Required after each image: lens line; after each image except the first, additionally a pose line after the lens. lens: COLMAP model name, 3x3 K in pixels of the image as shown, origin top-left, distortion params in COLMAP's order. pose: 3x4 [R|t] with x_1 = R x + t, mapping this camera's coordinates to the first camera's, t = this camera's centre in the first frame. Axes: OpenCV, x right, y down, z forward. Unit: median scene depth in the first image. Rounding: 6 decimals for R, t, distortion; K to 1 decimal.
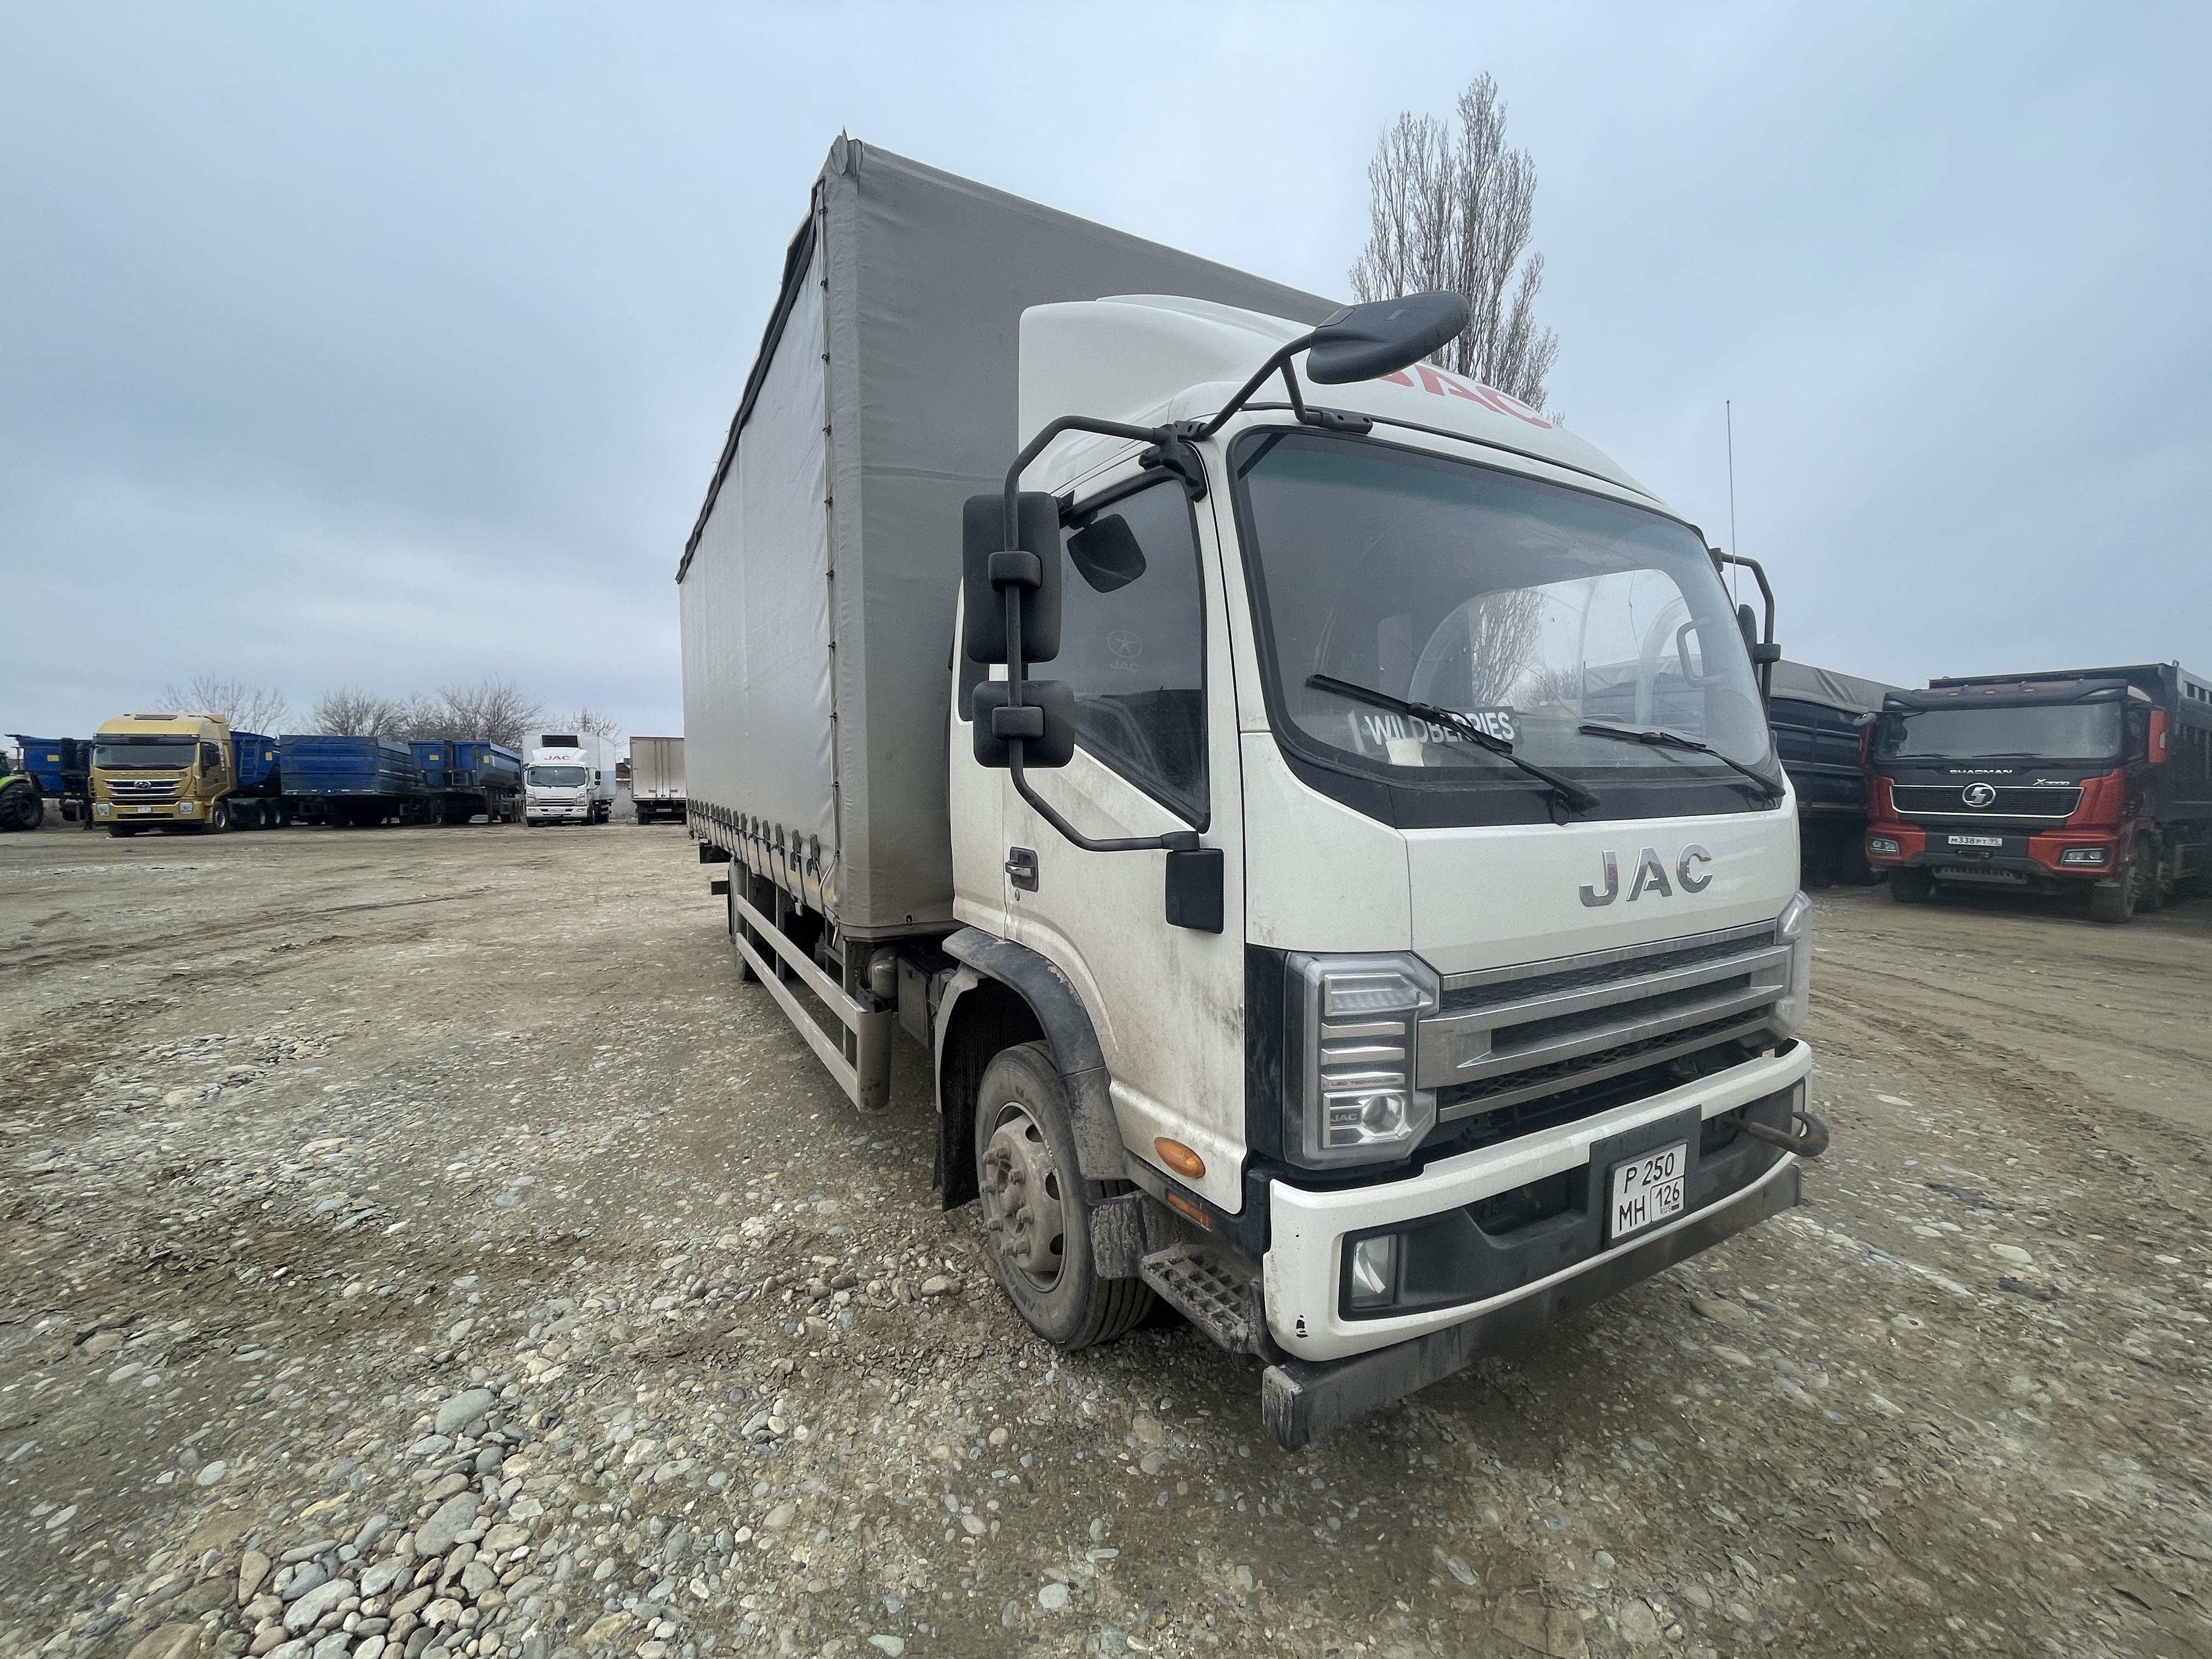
lens RADIAL K [[893.2, 0, 1096.6], [0, 893.2, 845.1], [0, 0, 1]] dist [0.012280, -0.009527]
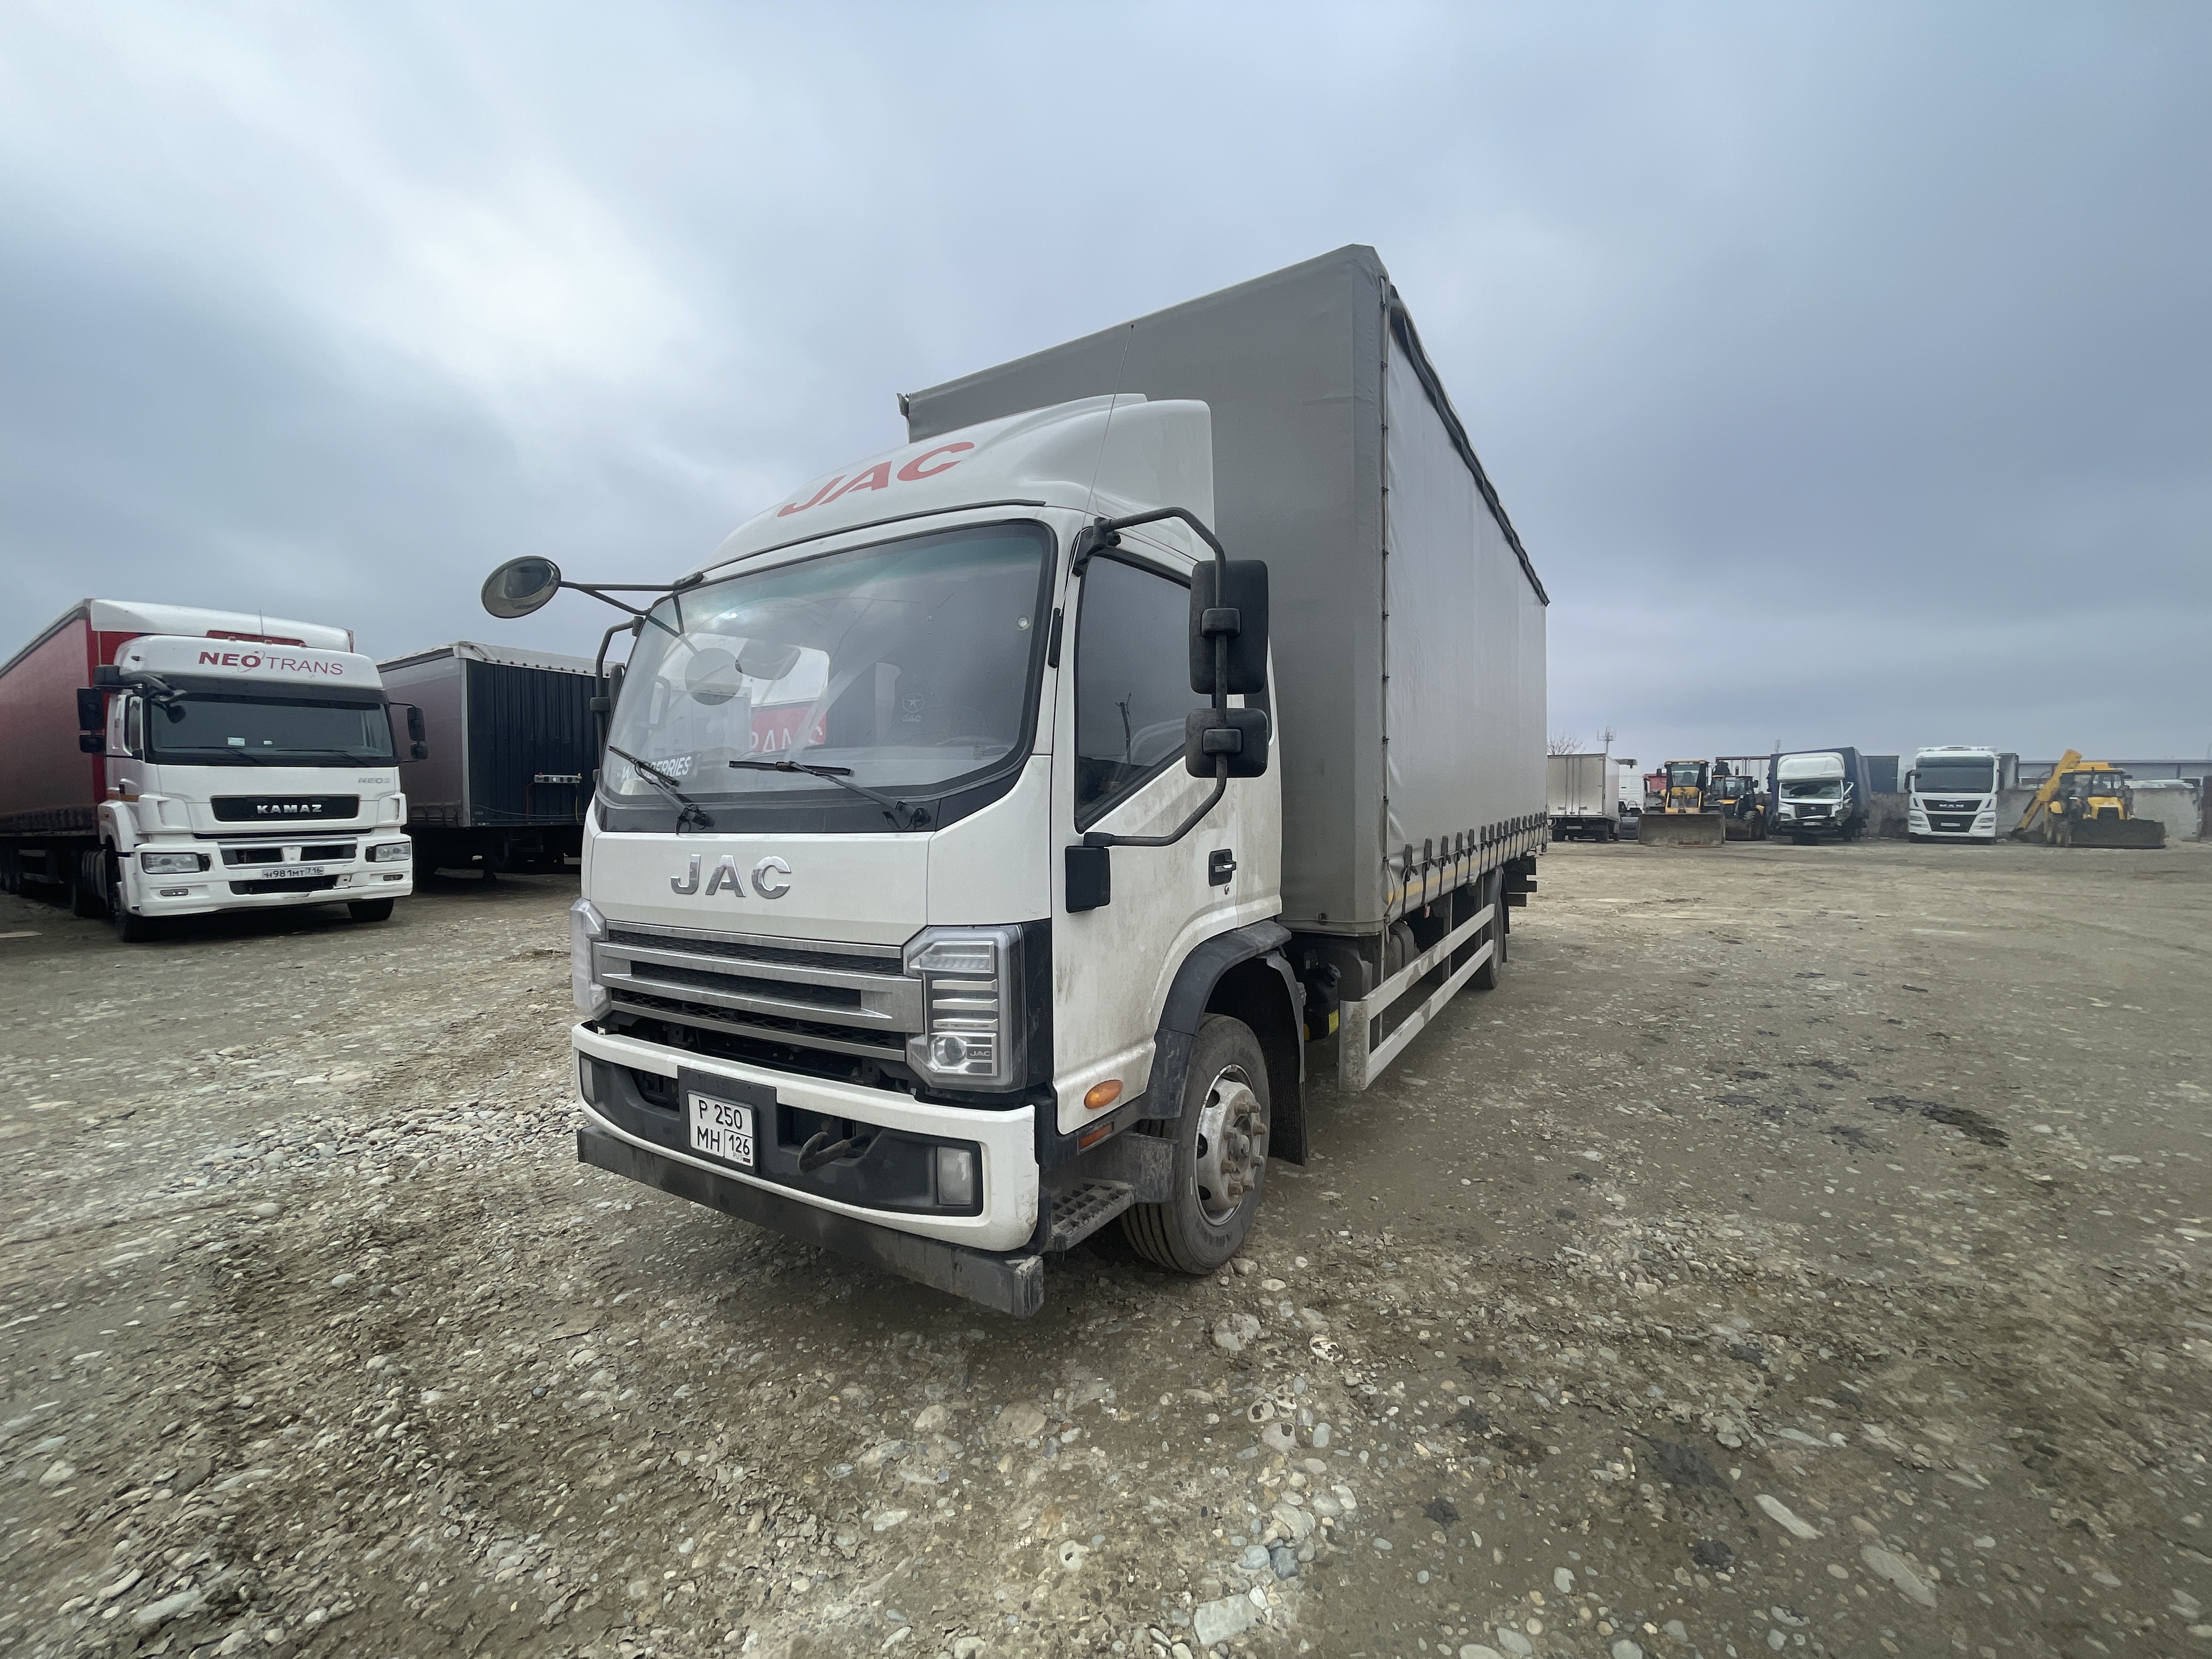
lens RADIAL K [[887.6, 0, 1106.0], [0, 887.6, 829.5], [0, 0, 1]] dist [-0.029100, -0.009338]
pose [[0.495896, 0.022801, -0.868082, 1.892378], [-0.054077, 0.998526, -0.004664, -0.054801], [0.866696, 0.049256, 0.496398, 0.816471]]
